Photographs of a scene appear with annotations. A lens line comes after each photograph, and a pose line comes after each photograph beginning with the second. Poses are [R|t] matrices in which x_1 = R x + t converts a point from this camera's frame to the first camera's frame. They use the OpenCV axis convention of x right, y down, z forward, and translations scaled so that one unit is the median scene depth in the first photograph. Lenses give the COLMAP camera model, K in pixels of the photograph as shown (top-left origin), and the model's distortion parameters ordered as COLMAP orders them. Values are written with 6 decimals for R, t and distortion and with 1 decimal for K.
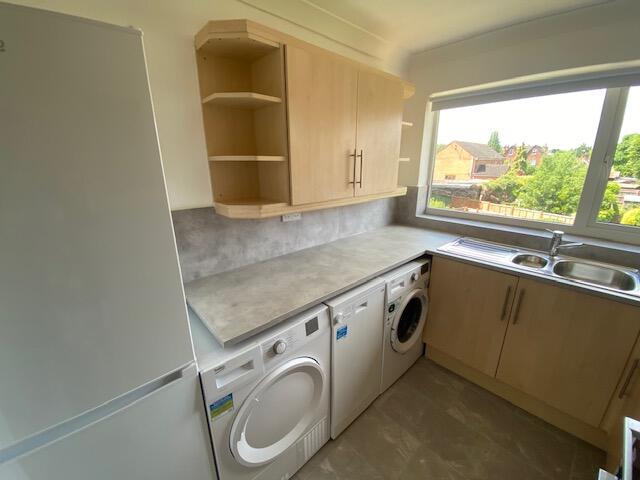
lens RADIAL K [[269.7, 0, 322.0], [0, 269.7, 240.8], [0, 0, 1]] dist [-0.002629, -0.000432]
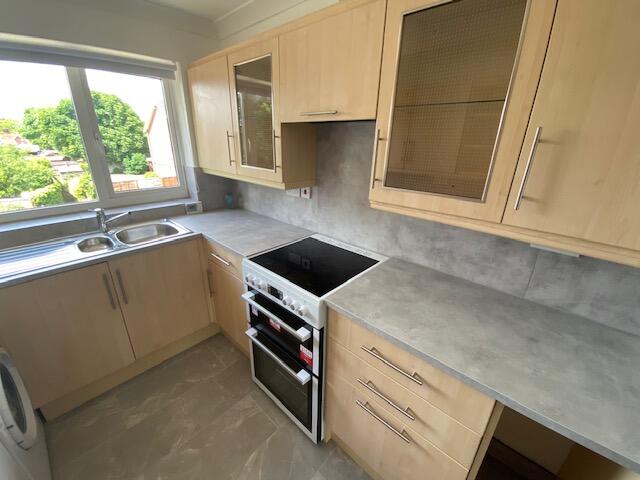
lens RADIAL K [[269.7, 0, 322.0], [0, 269.7, 240.8], [0, 0, 1]] dist [-0.002629, -0.000432]
pose [[-0.057194, -0.363481, 0.929844, -0.177878], [0.278130, 0.888696, 0.364503, -0.064146], [-0.958839, 0.279465, 0.050267, 0.168200]]
